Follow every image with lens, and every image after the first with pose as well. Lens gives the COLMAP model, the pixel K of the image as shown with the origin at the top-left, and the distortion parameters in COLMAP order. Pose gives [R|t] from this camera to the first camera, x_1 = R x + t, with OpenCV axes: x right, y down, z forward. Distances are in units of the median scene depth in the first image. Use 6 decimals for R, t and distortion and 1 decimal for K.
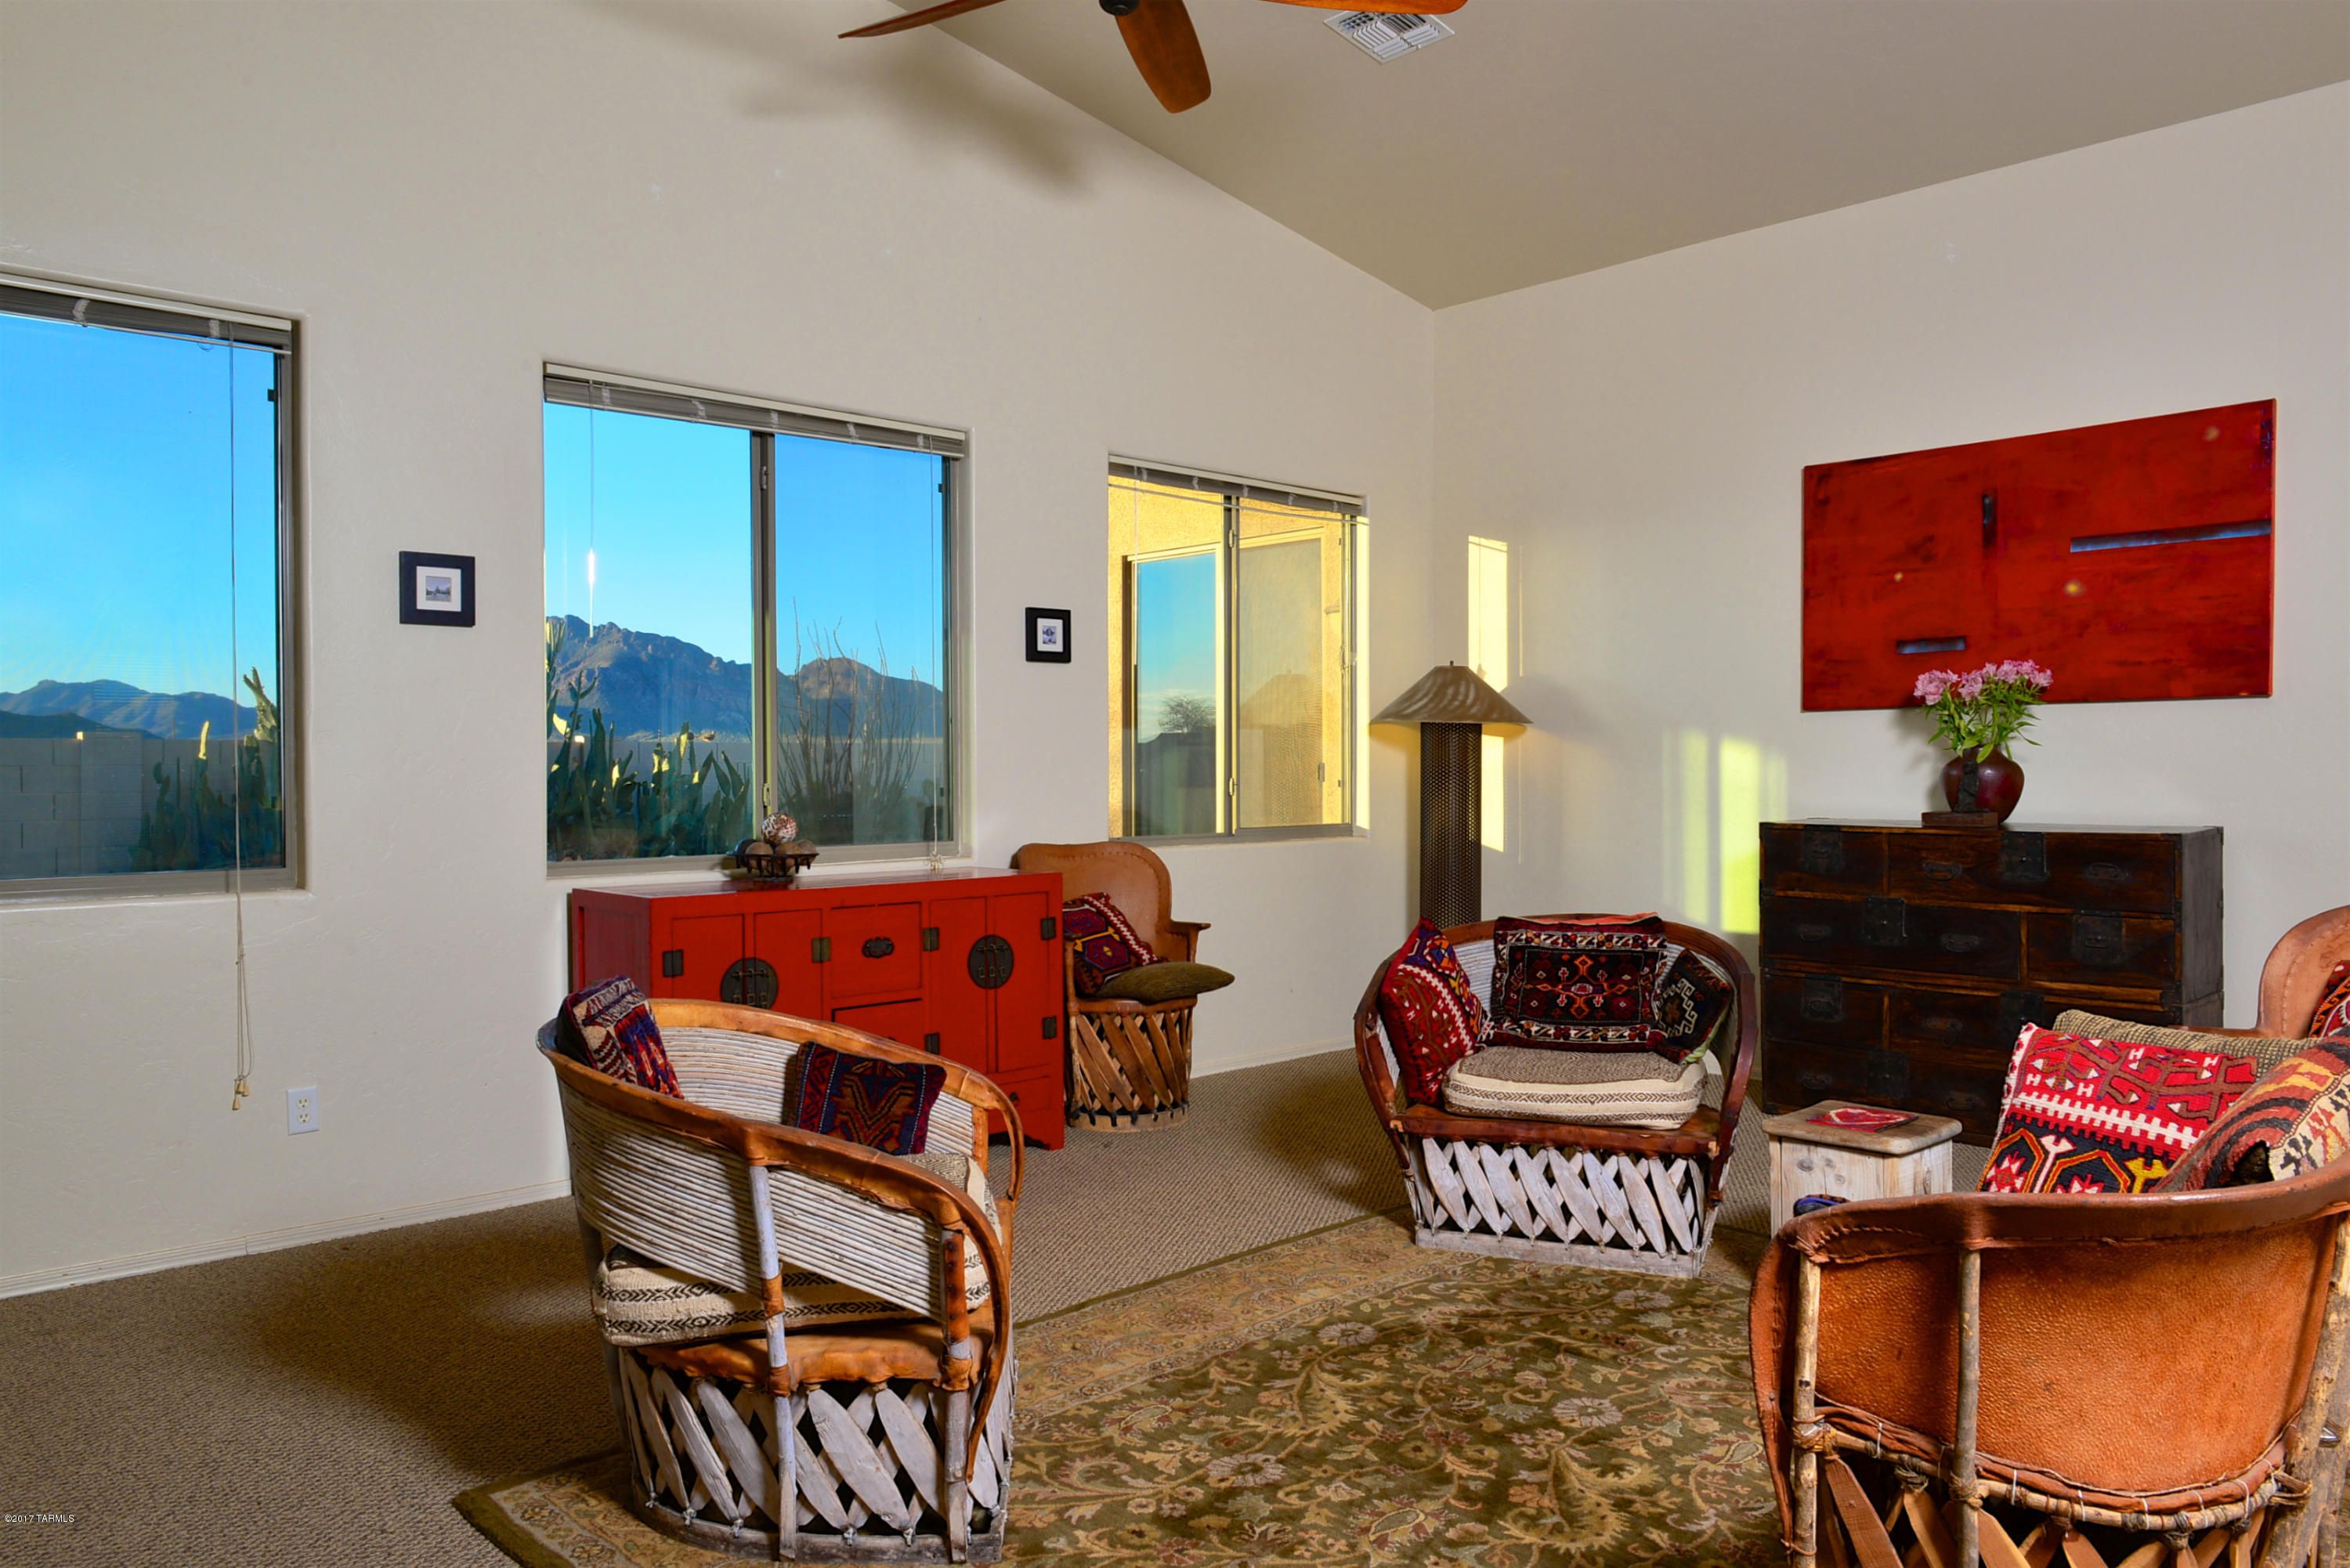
lens RADIAL K [[1636.8, 0, 1209.9], [0, 1636.8, 772.4], [0, 0, 1]] dist [-0.009341, -0.008567]
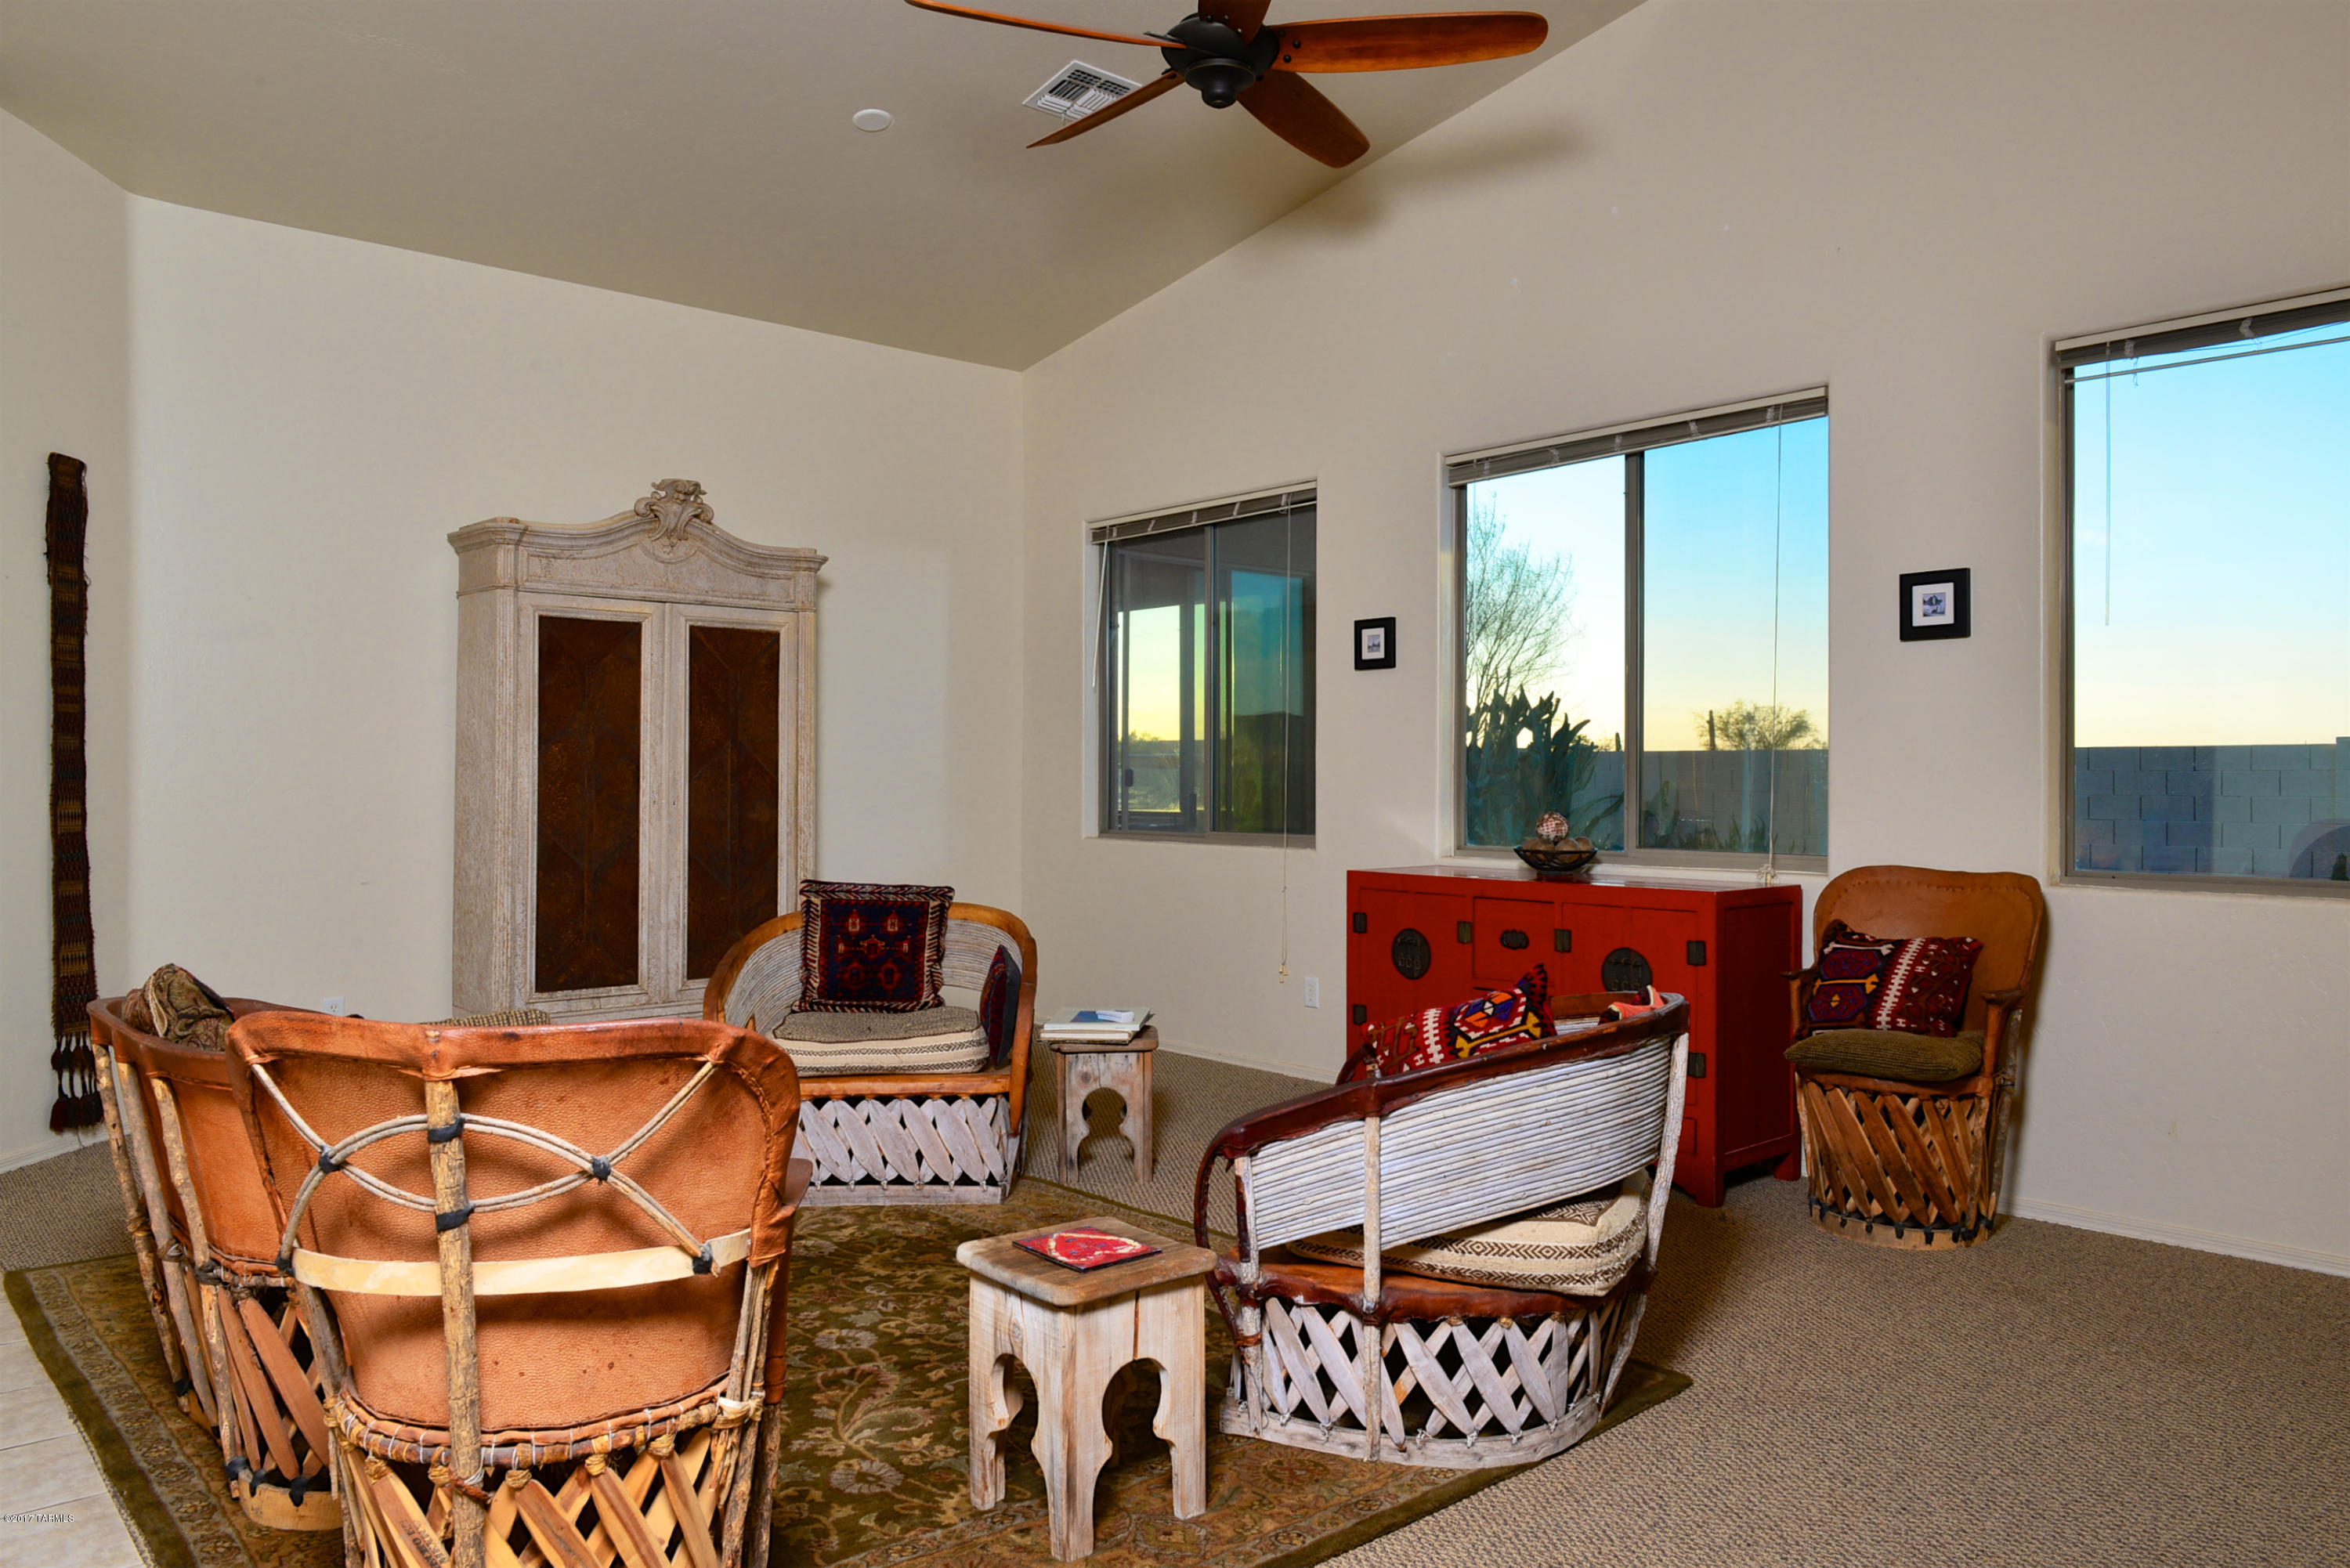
lens RADIAL K [[1618.4, 0, 1175.0], [0, 1618.4, 784.0], [0, 0, 1]] dist [-0.018569, -0.005178]
pose [[-0.051601, 0.006863, -0.998644, 0.834051], [-0.008790, 0.999935, 0.007326, -0.000064], [0.998629, 0.009156, -0.051537, 0.809036]]
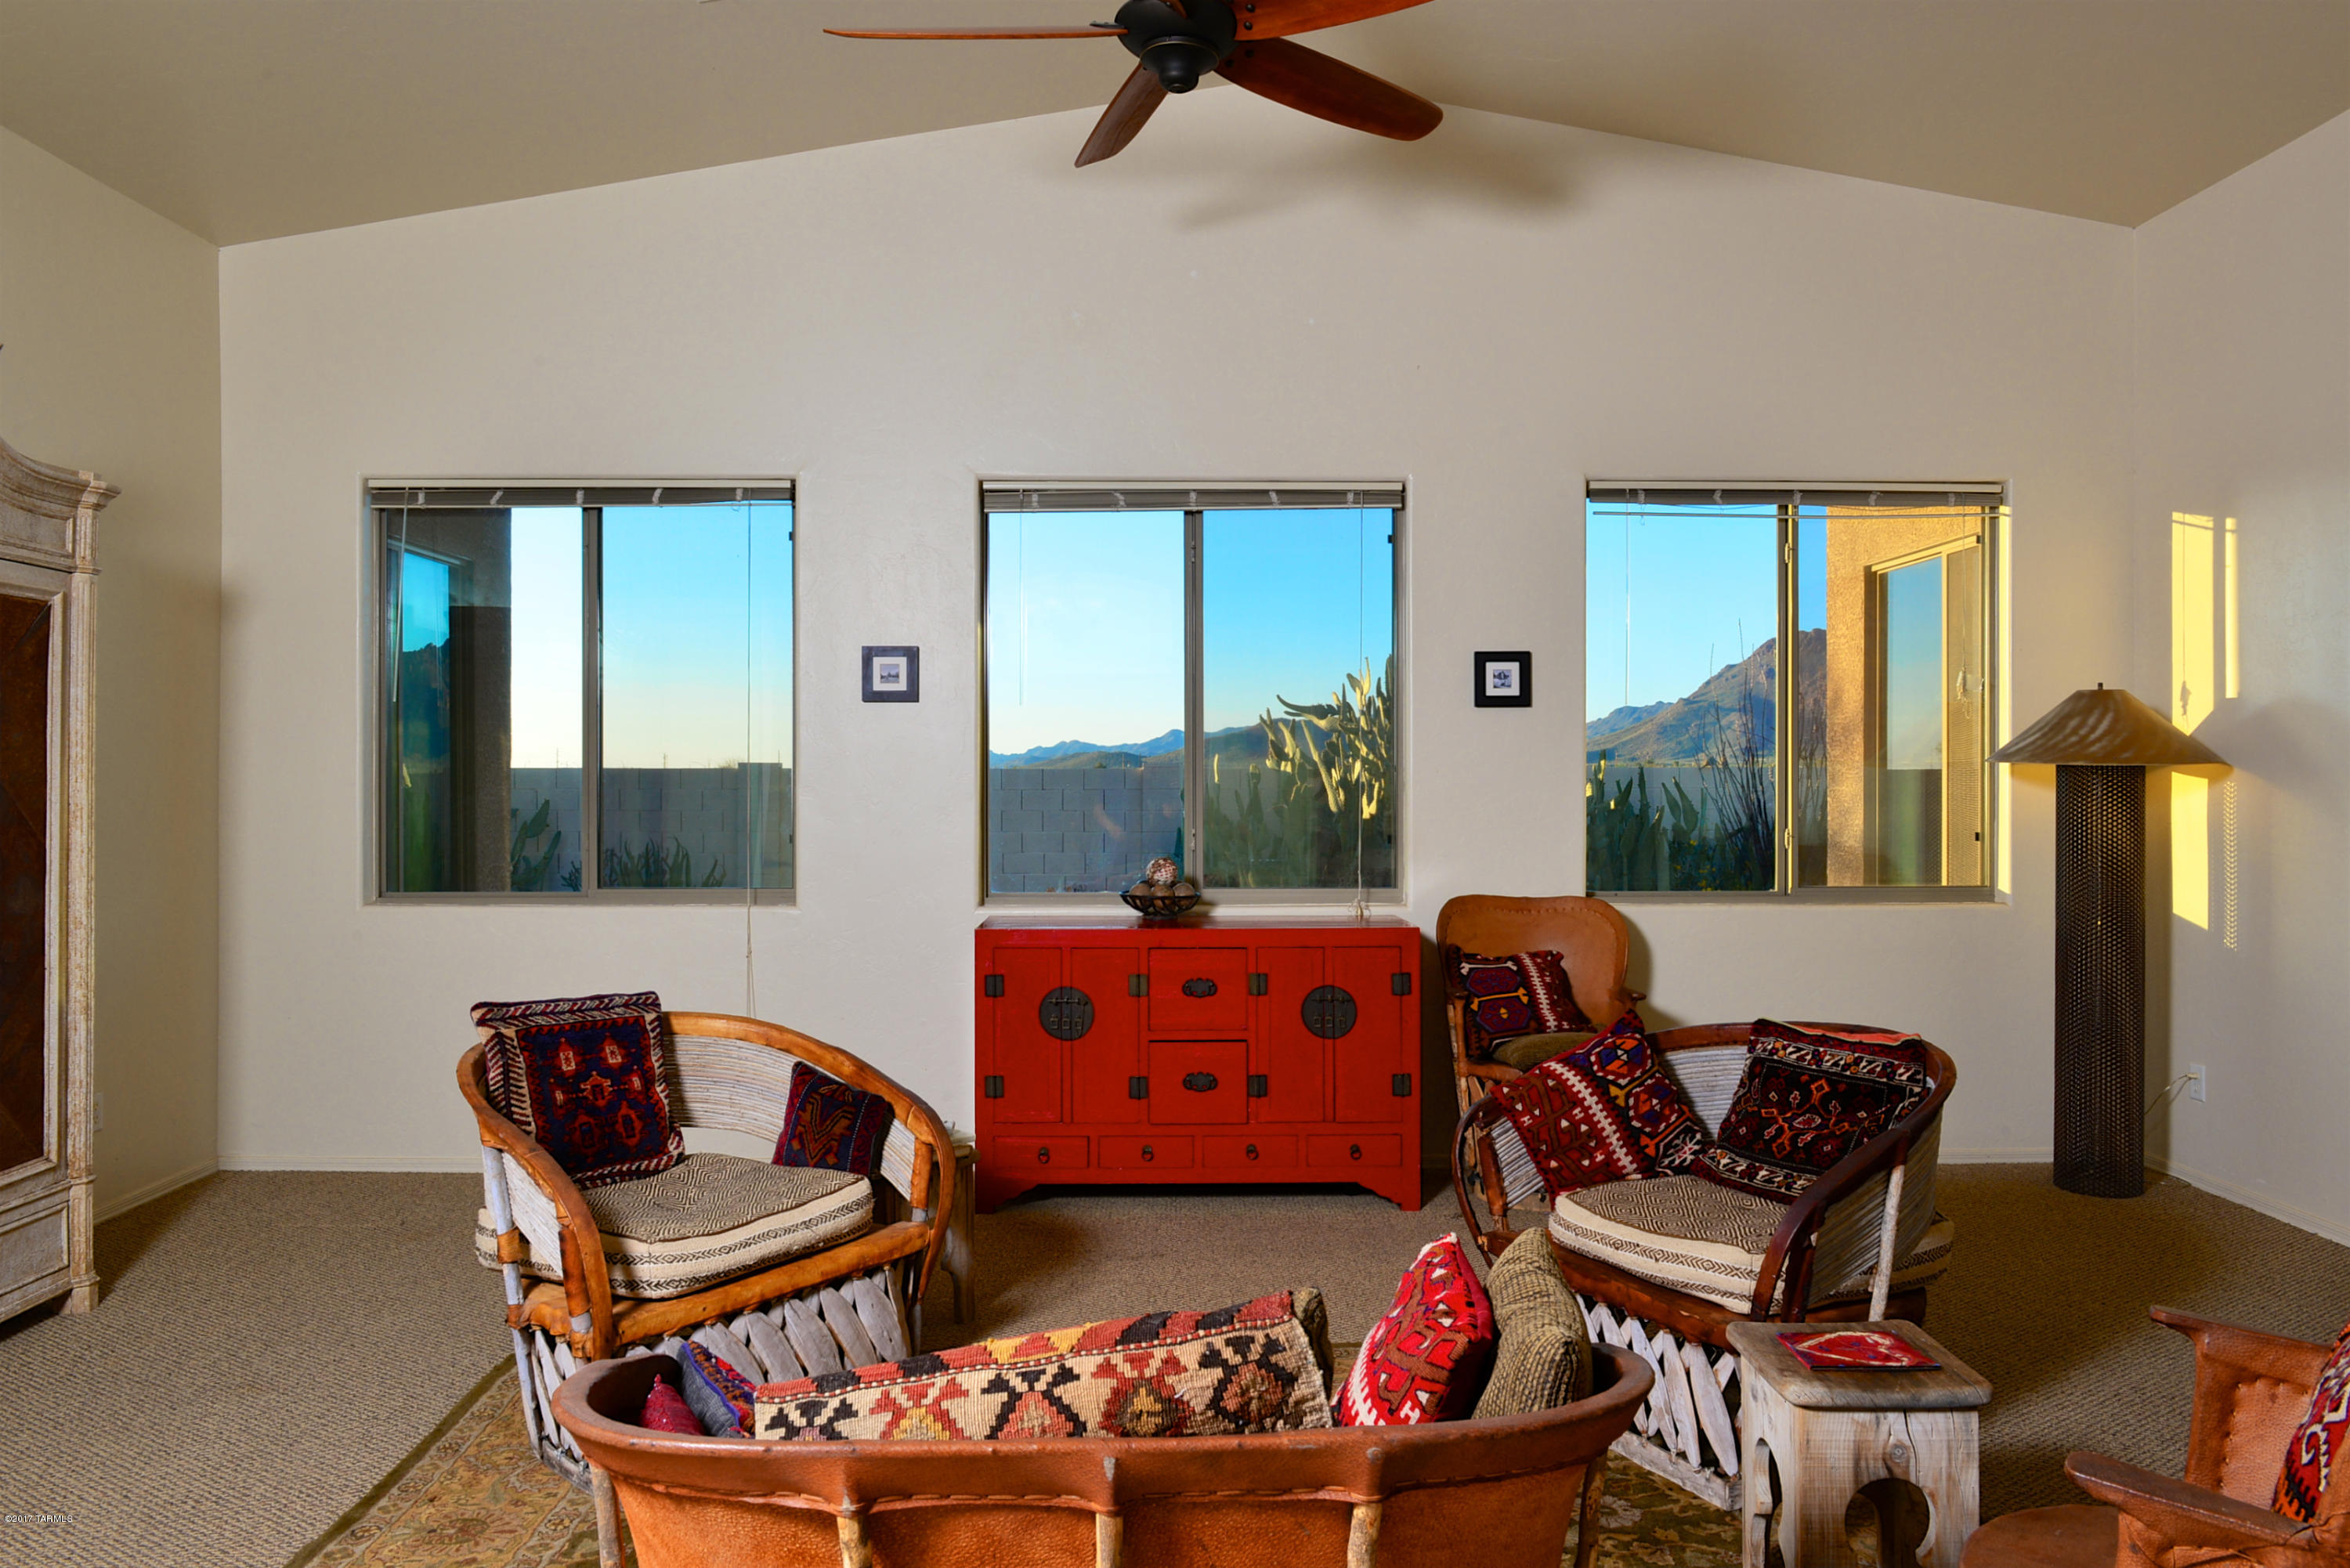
lens RADIAL K [[1618.4, 0, 1175.0], [0, 1618.4, 784.0], [0, 0, 1]] dist [-0.018569, -0.005178]
pose [[0.728207, 0.004240, -0.685344, 0.494183], [-0.006512, 0.999979, -0.000733, -0.024383], [0.685326, 0.004997, 0.728219, 0.212728]]
